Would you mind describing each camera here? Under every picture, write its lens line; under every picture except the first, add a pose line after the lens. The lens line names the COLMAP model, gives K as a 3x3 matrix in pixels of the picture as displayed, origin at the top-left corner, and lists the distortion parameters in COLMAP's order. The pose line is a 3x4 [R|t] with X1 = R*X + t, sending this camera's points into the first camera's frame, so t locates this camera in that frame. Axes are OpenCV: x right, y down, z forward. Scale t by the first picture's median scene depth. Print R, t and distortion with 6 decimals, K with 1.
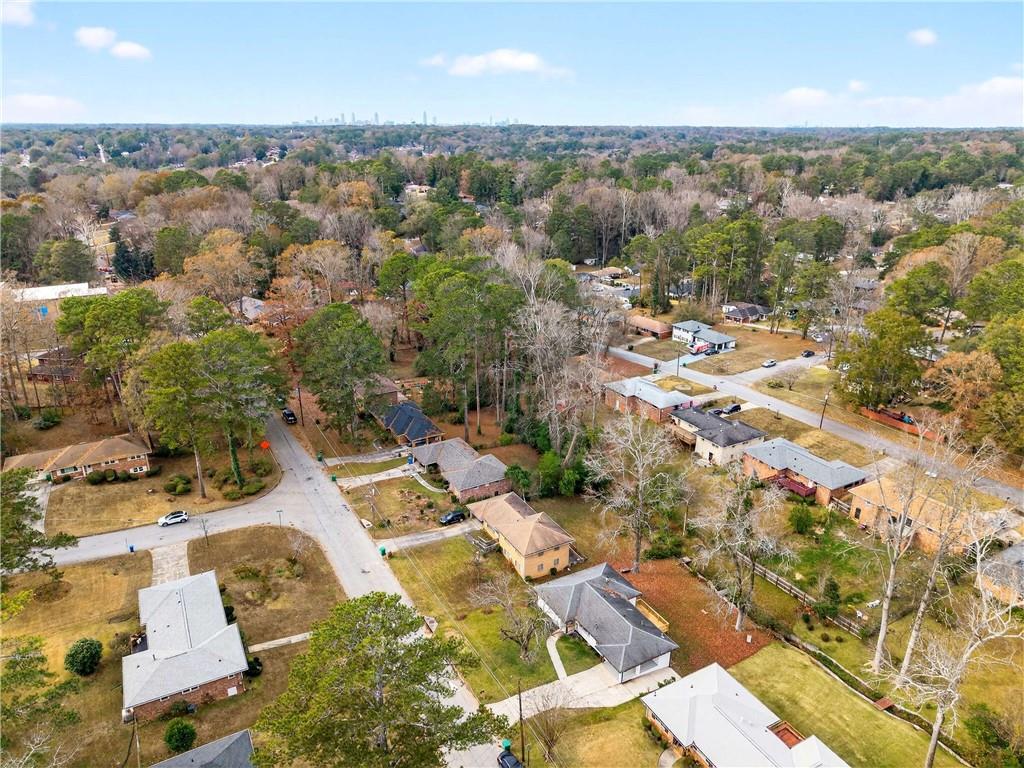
lens RADIAL K [[681.1, 0, 509.2], [0, 681.1, 381.1], [0, 0, 1]] dist [0.006734, -0.000286]
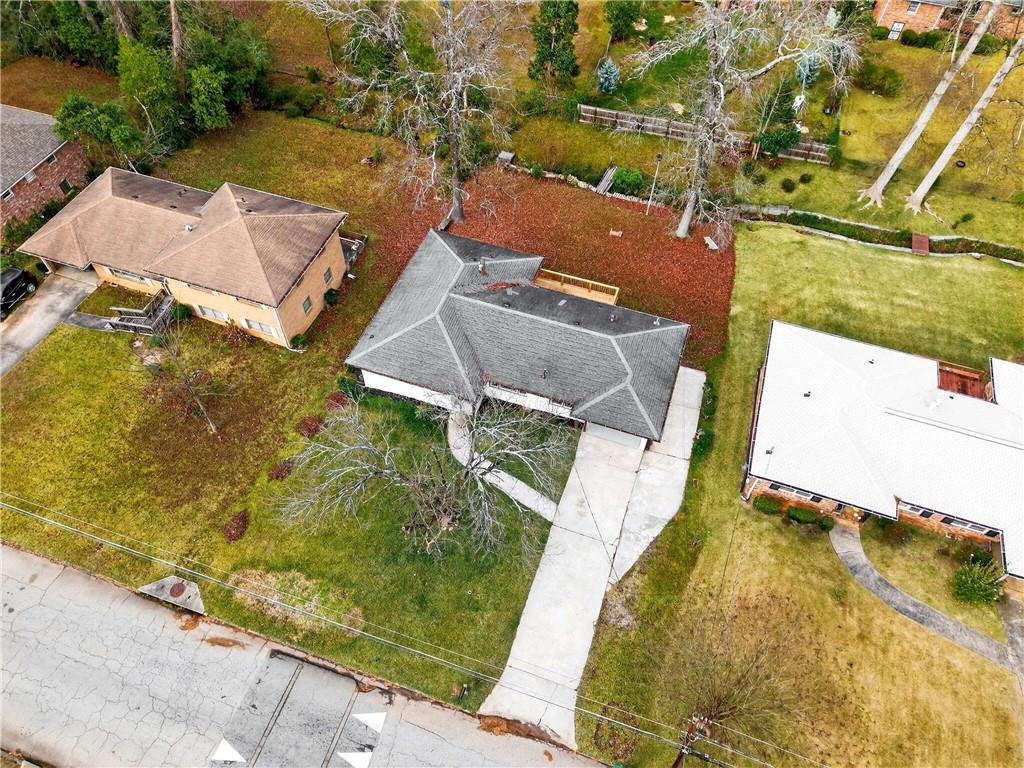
lens RADIAL K [[681.1, 0, 509.2], [0, 681.1, 381.1], [0, 0, 1]] dist [0.006734, -0.000286]
pose [[0.737610, -0.534292, 0.412872, -0.072086], [0.213558, 0.764665, 0.608013, 0.079197], [-0.640565, -0.360305, 0.678127, 0.663357]]
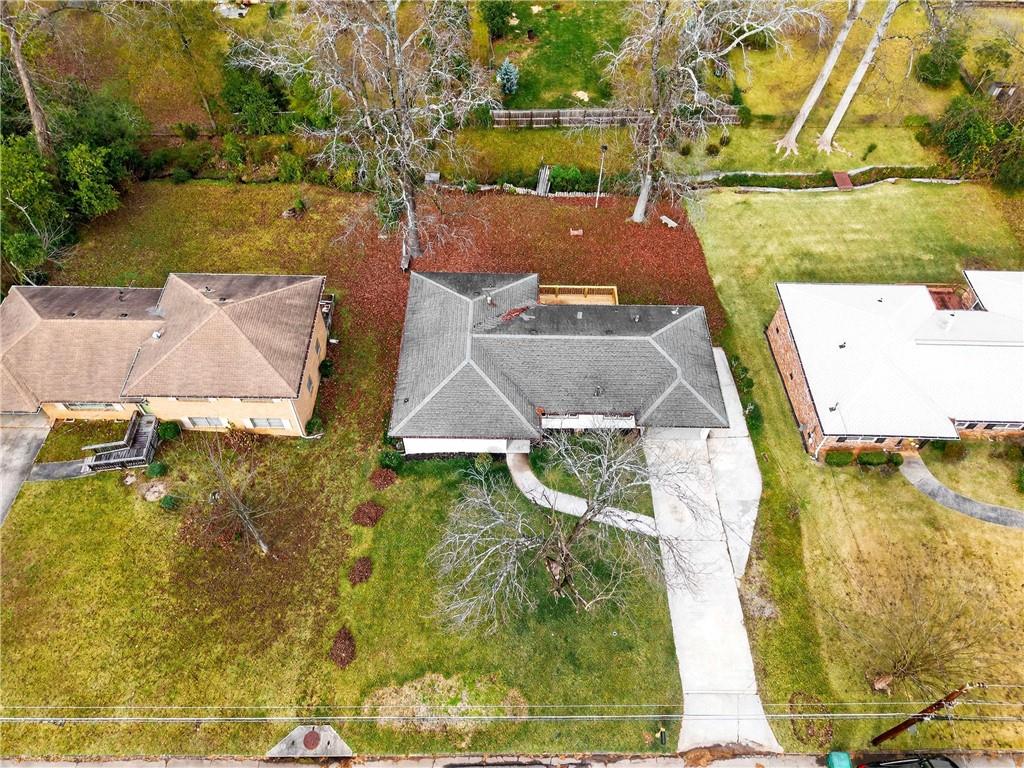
lens RADIAL K [[689.0, 0, 502.8], [0, 689.0, 382.2], [0, 0, 1]] dist [0.007996, -0.000023]
pose [[0.481534, -0.698228, 0.529719, -0.122863], [0.281388, 0.695577, 0.661055, 0.042588], [-0.830028, -0.169264, 0.531417, 0.764949]]
